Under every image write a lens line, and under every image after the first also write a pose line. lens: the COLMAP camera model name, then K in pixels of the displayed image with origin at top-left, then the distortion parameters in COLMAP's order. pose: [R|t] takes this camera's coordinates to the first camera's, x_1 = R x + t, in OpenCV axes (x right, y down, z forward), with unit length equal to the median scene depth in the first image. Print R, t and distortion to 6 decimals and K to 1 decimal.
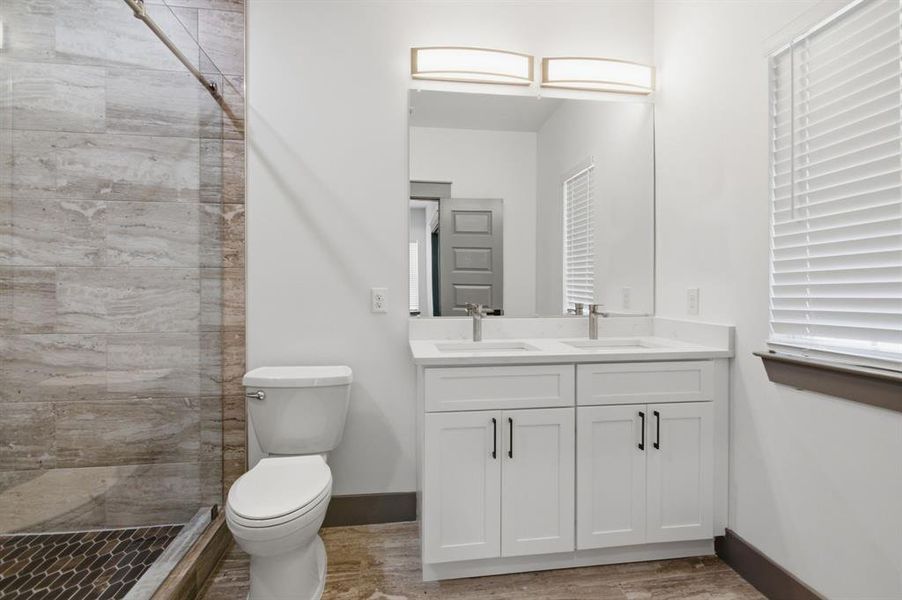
lens RADIAL K [[449.9, 0, 458.4], [0, 449.9, 294.4], [0, 0, 1]] dist [0.000278, 0.000400]
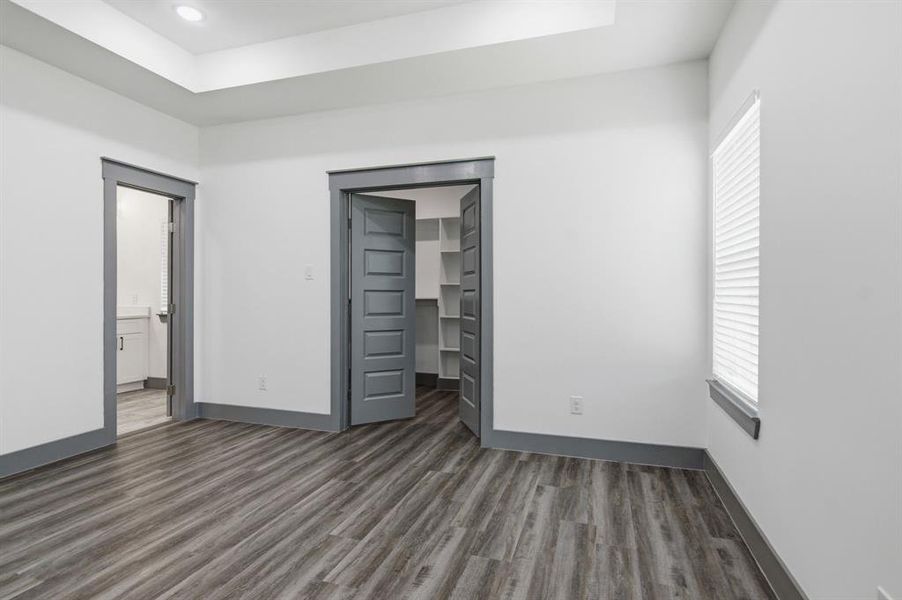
lens RADIAL K [[449.9, 0, 458.4], [0, 449.9, 294.4], [0, 0, 1]] dist [0.000278, 0.000400]
pose [[0.430422, 0.005488, 0.902611, -1.425895], [0.005967, 0.999942, -0.008925, 0.031356], [-0.902608, 0.009227, 0.430365, -2.527309]]
